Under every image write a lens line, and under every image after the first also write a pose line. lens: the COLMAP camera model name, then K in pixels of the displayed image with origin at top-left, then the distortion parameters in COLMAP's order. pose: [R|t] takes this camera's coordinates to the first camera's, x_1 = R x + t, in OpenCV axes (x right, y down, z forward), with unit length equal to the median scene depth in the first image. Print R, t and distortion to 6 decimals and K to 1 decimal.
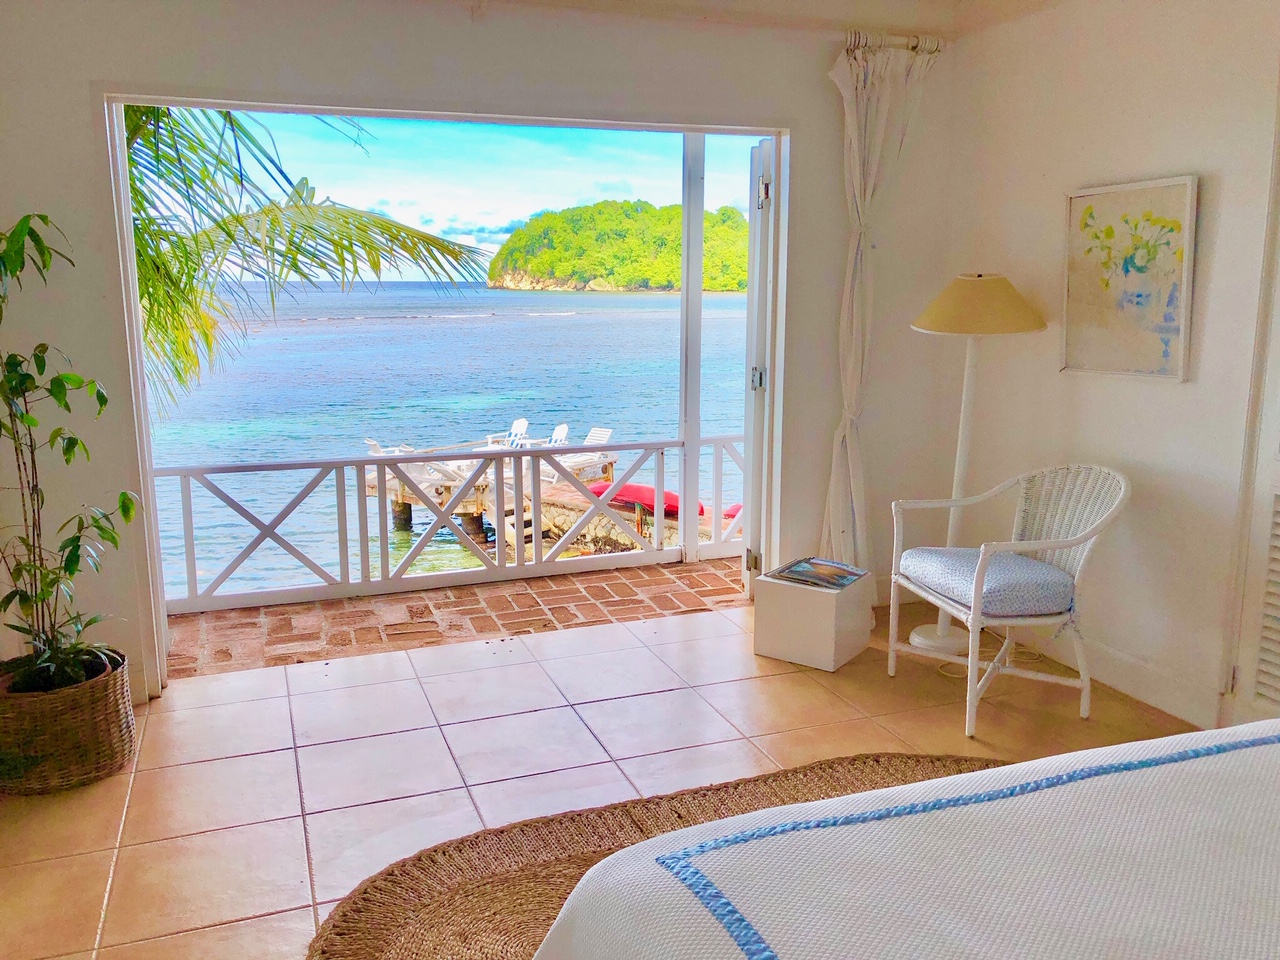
lens RADIAL K [[1056.5, 0, 645.3], [0, 1056.5, 471.6], [0, 0, 1]] dist [0.017999, -0.003796]
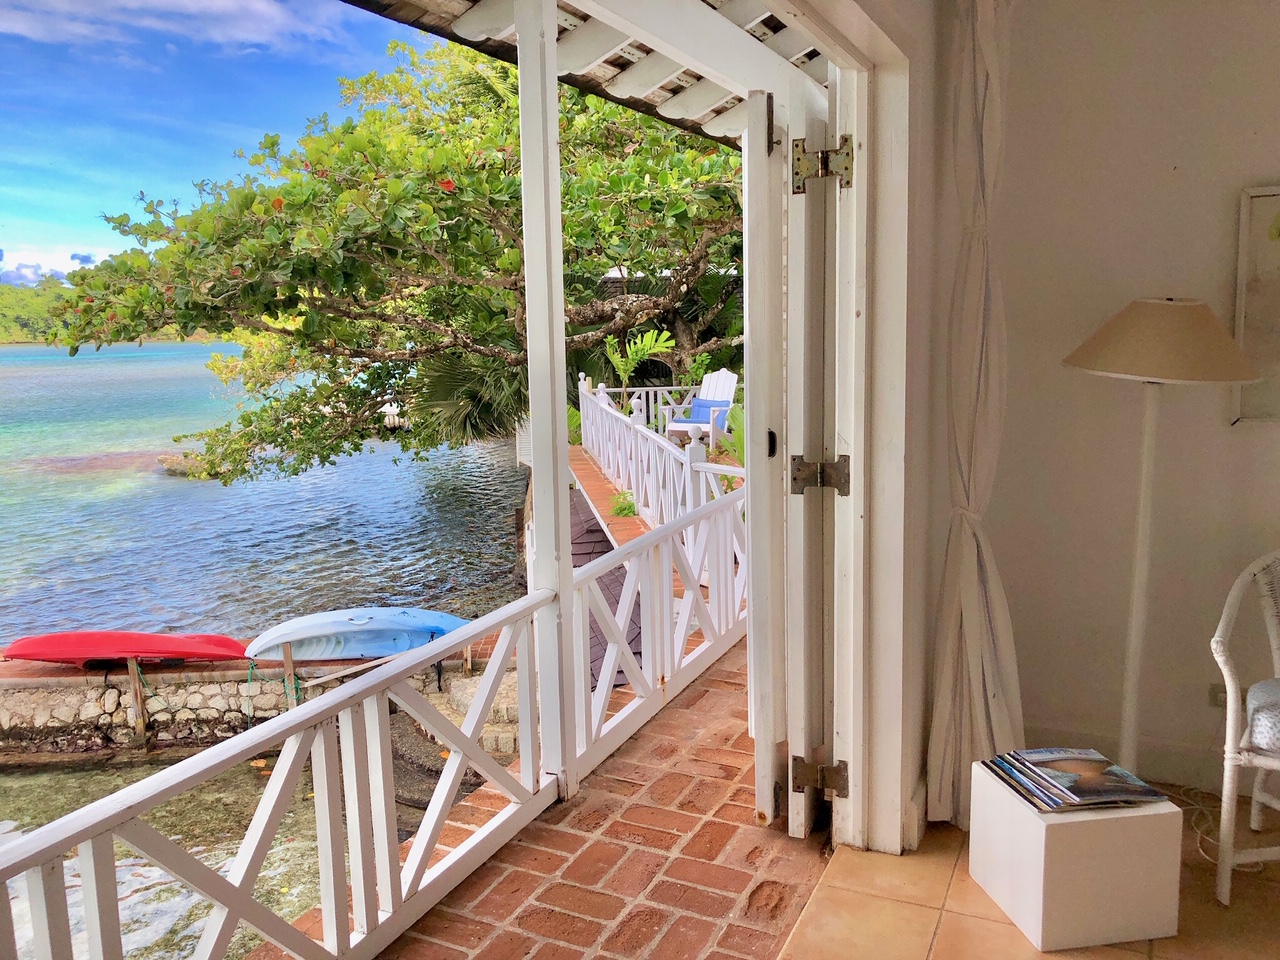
lens RADIAL K [[1056.5, 0, 645.3], [0, 1056.5, 471.6], [0, 0, 1]] dist [0.017999, -0.003796]
pose [[0.707074, -0.120387, 0.696816, -0.354984], [0.149550, 0.988571, 0.019042, -0.109436], [-0.691145, 0.090745, 0.716997, 0.595160]]
